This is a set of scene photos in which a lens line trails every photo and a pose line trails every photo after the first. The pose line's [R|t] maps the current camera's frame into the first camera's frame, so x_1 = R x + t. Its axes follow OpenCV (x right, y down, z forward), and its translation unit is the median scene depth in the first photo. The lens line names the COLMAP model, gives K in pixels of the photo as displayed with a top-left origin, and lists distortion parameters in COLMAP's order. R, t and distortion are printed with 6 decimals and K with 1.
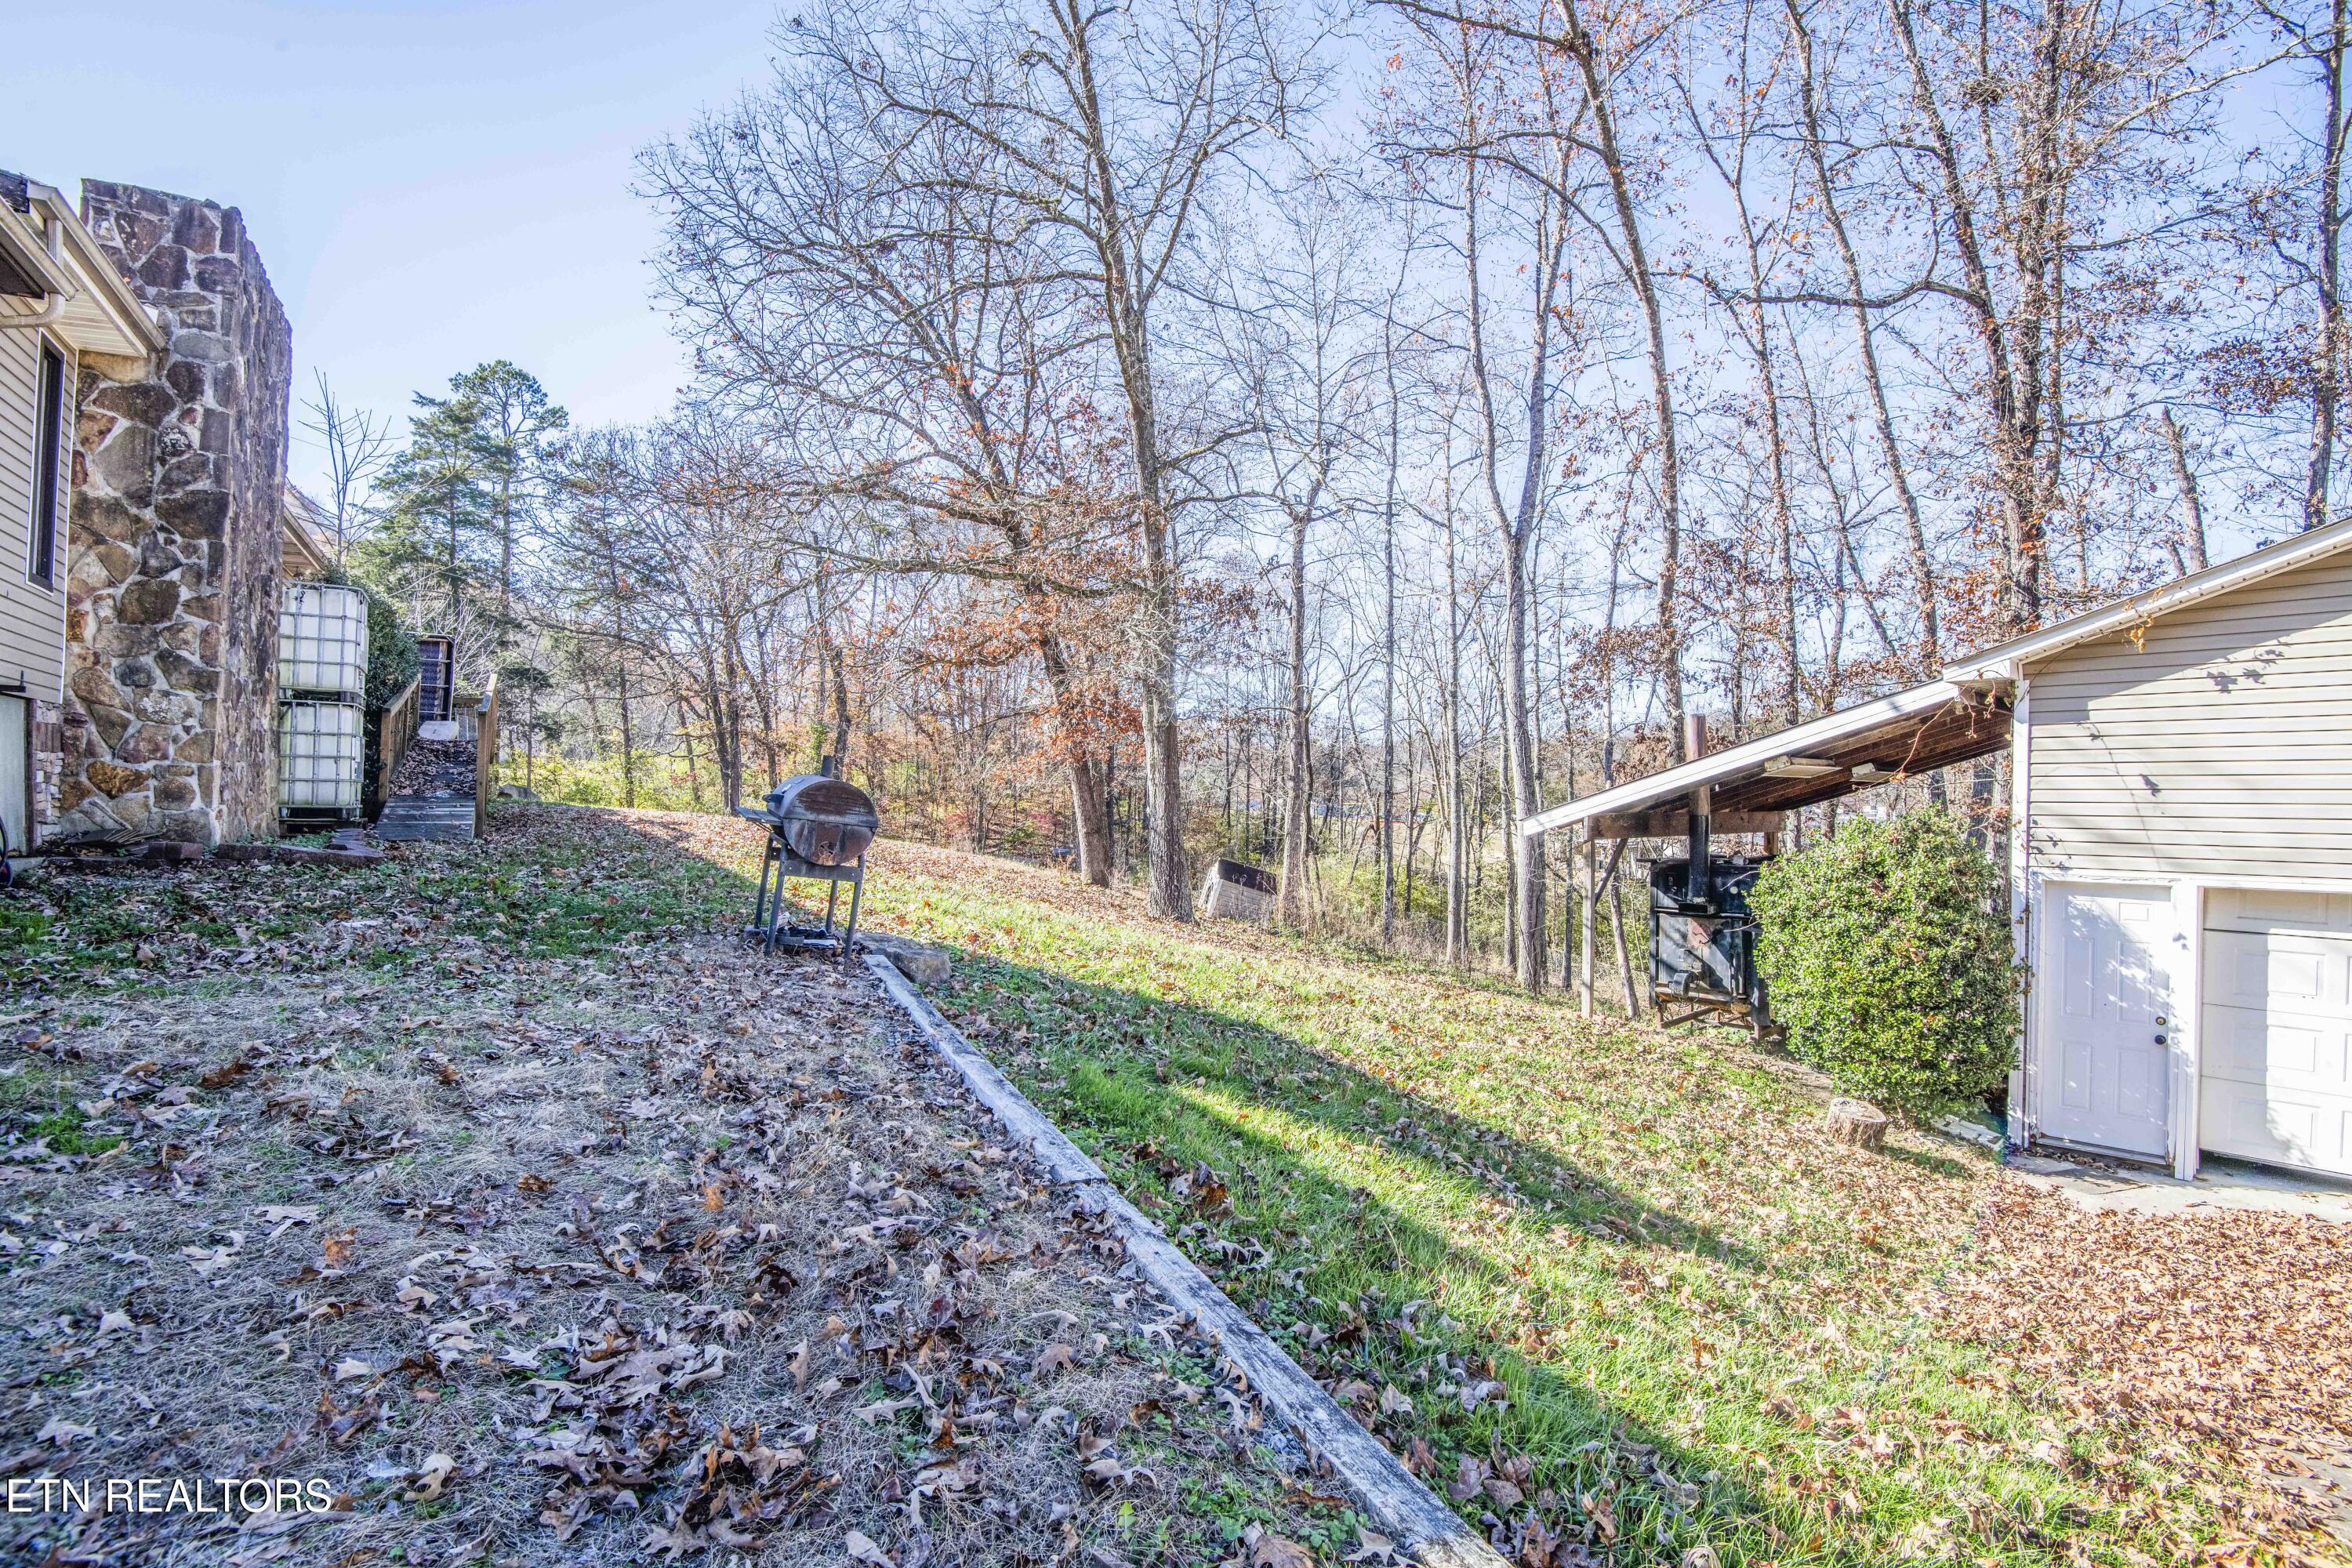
lens RADIAL K [[1105.2, 0, 1176.0], [0, 1105.2, 784.0], [0, 0, 1]] dist [-0.015920, -0.015114]
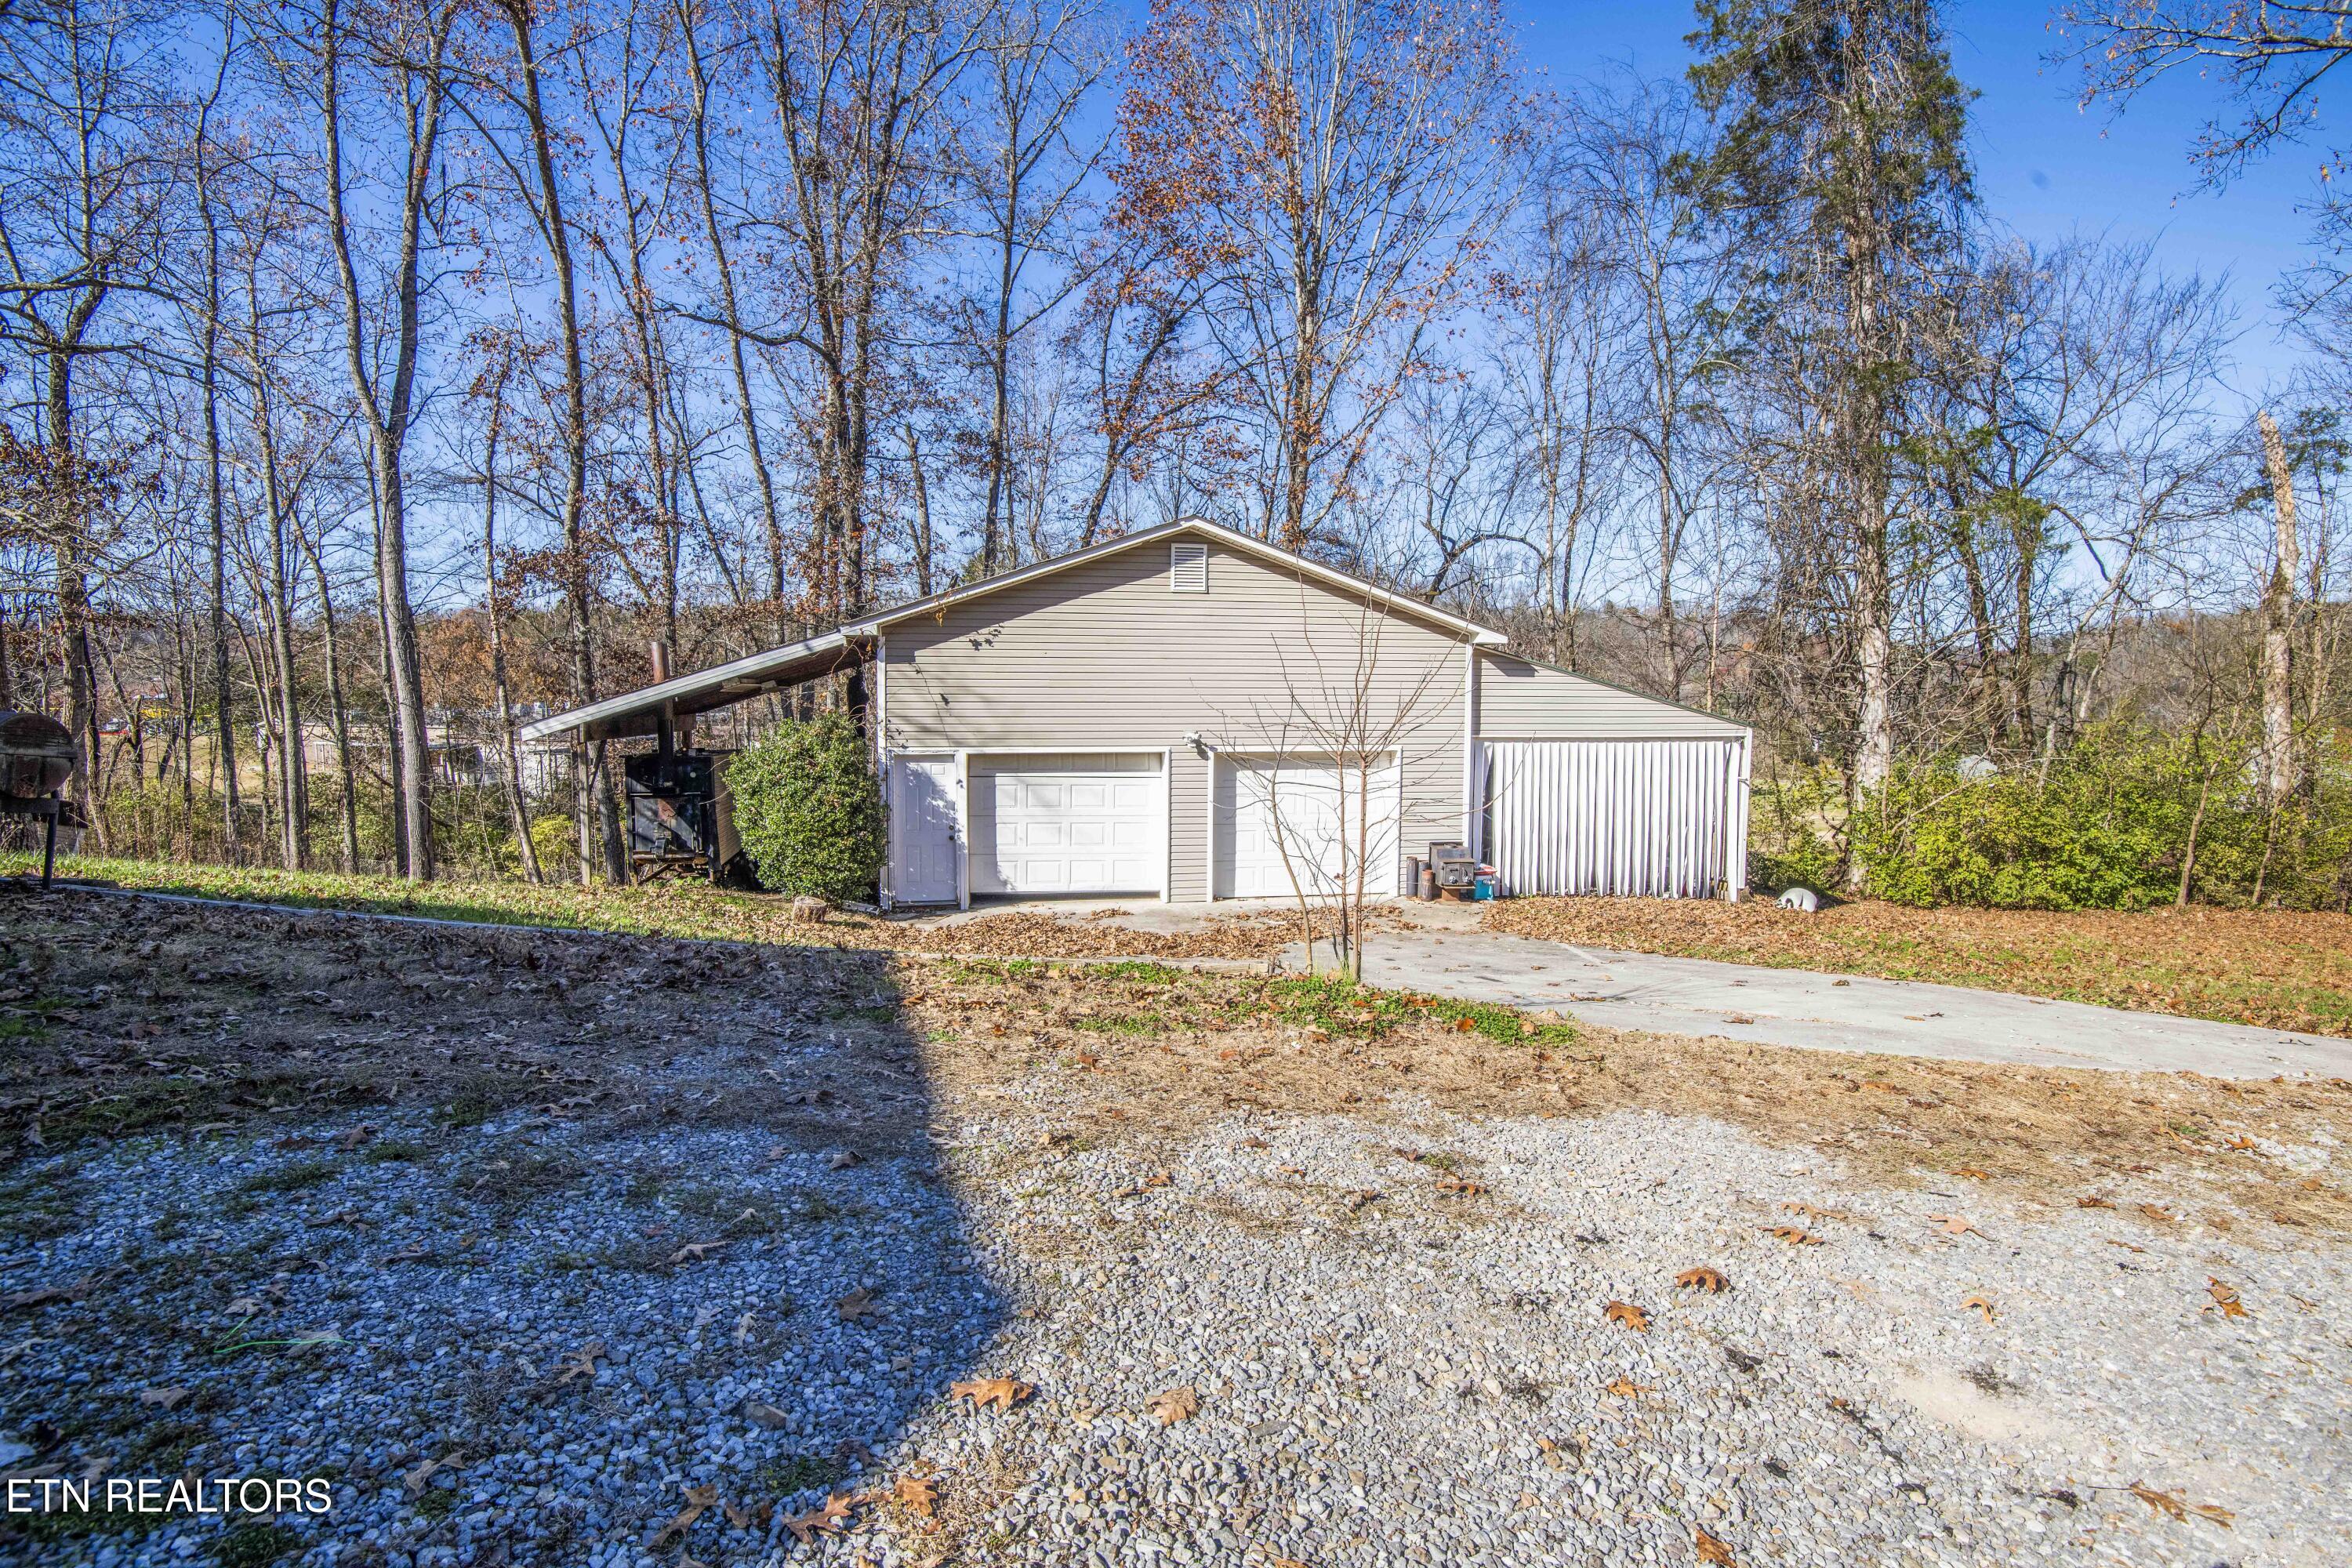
lens RADIAL K [[1083.3, 0, 1178.9], [0, 1083.3, 686.1], [0, 0, 1]] dist [-0.018599, -0.015144]
pose [[0.532914, 0.003056, 0.846164, -0.381913], [-0.005417, 0.999985, -0.000200, -0.020660], [-0.846152, -0.004477, 0.532922, -0.271672]]
